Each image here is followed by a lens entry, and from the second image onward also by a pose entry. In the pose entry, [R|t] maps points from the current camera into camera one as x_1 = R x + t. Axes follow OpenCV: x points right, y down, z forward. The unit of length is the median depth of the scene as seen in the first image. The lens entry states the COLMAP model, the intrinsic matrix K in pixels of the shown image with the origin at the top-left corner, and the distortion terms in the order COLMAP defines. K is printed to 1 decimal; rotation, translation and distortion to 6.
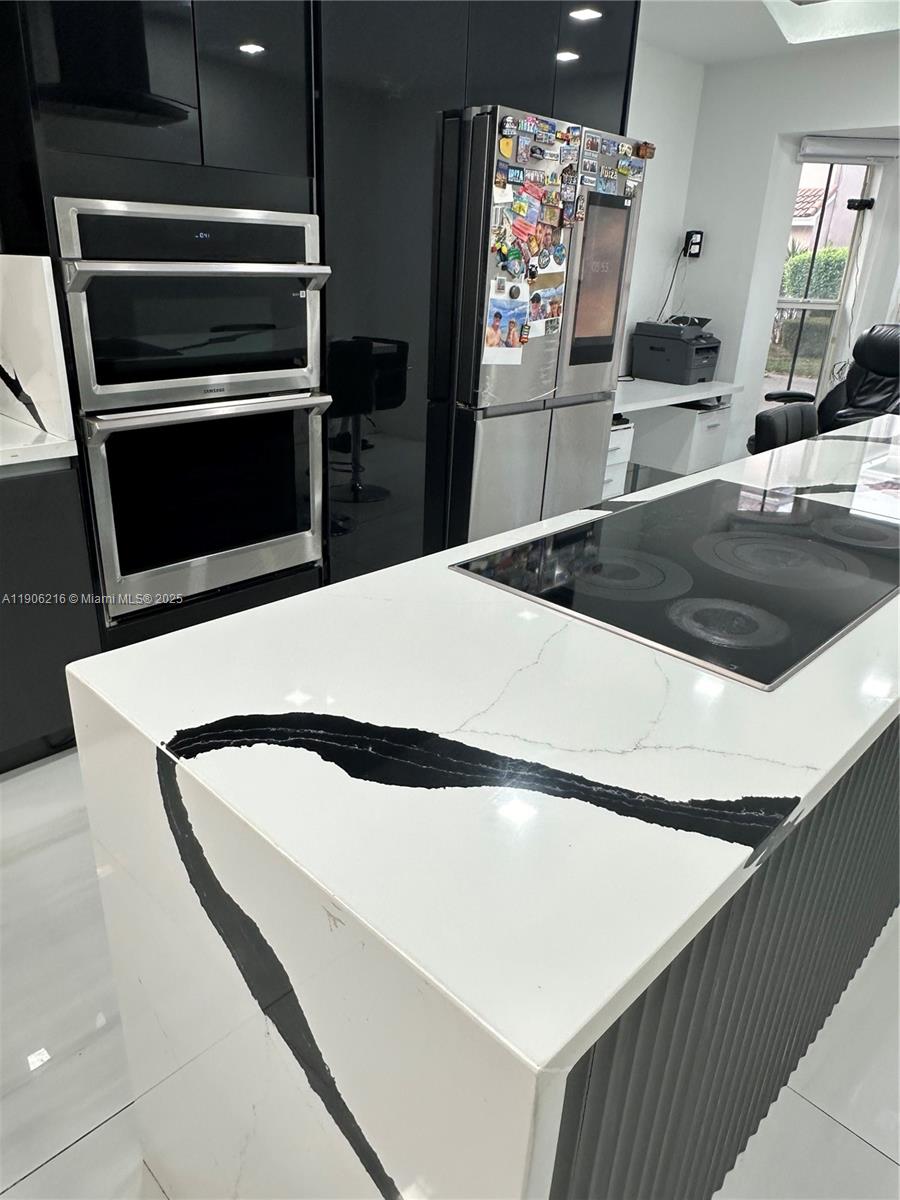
lens RADIAL K [[807.1, 0, 442.7], [0, 807.1, 596.5], [0, 0, 1]] dist [-0.008087, 0.002048]
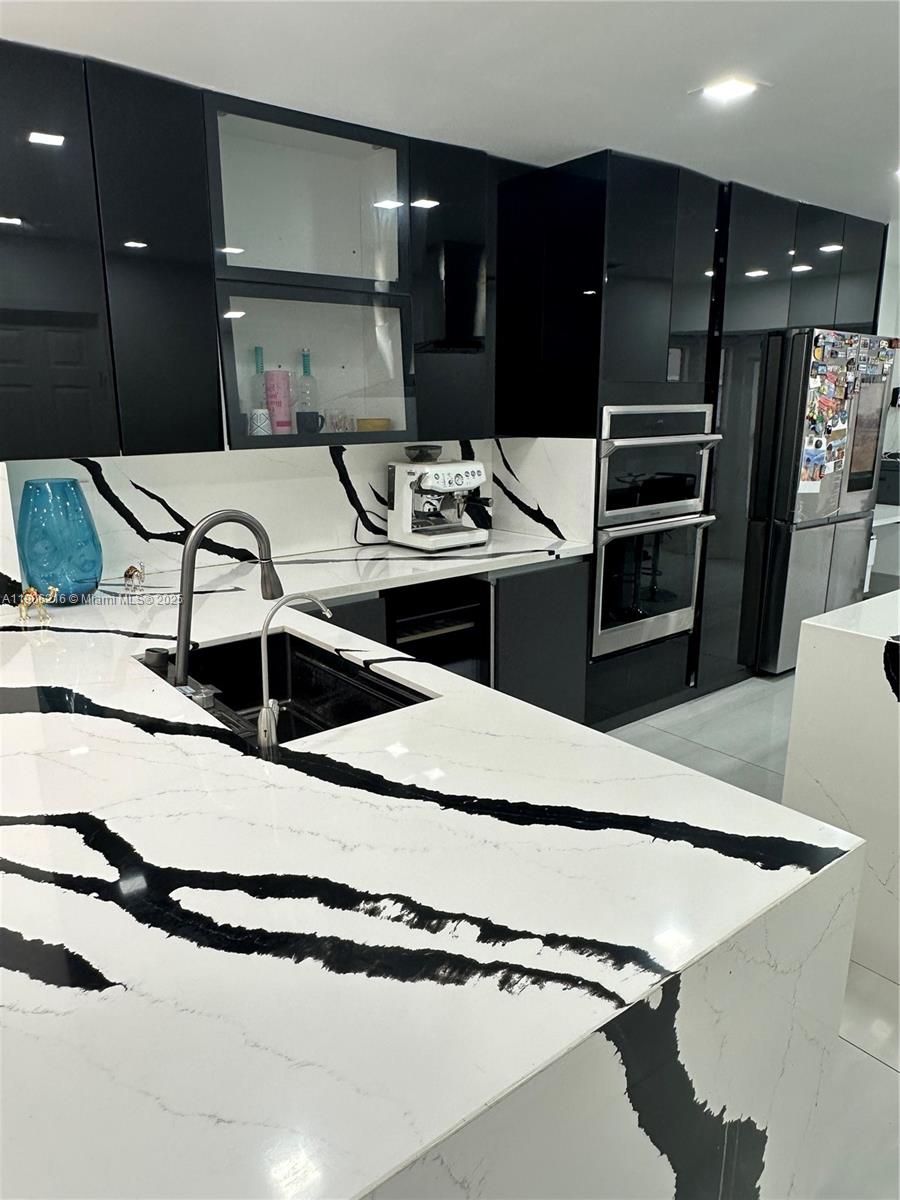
lens RADIAL K [[807.1, 0, 448.1], [0, 807.1, 598.1], [0, 0, 1]] dist [-0.008087, 0.002048]
pose [[0.991373, -0.017103, -0.129954, -0.394076], [-0.004356, 0.986604, -0.163077, 0.135464], [0.131002, 0.162236, 0.978017, -0.462323]]
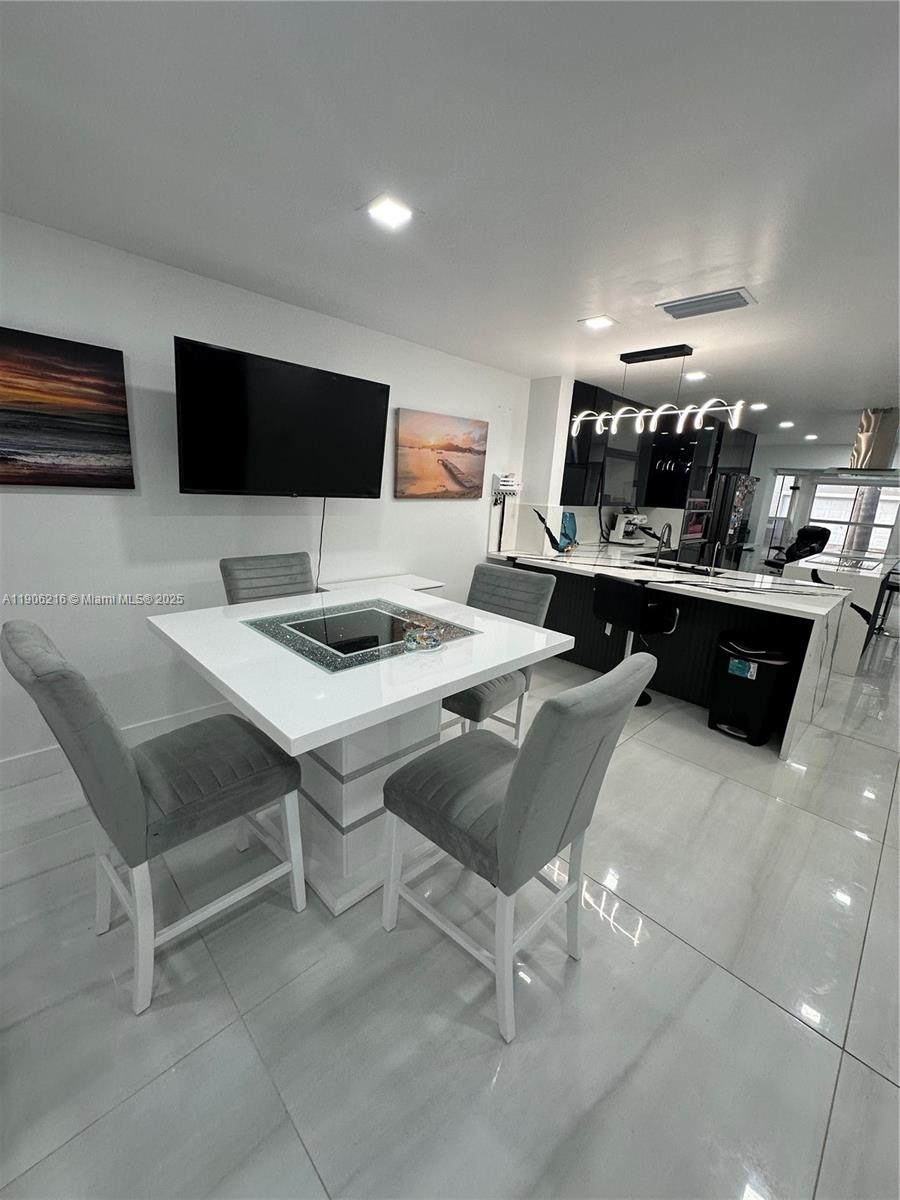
lens RADIAL K [[481.4, 0, 452.7], [0, 481.4, 601.3], [0, 0, 1]] dist [-0.005599, 0.000076]
pose [[0.999777, 0.020504, -0.004984, -1.286973], [-0.021032, 0.987422, -0.156704, 0.433580], [0.001708, 0.156774, 0.987633, -1.261146]]
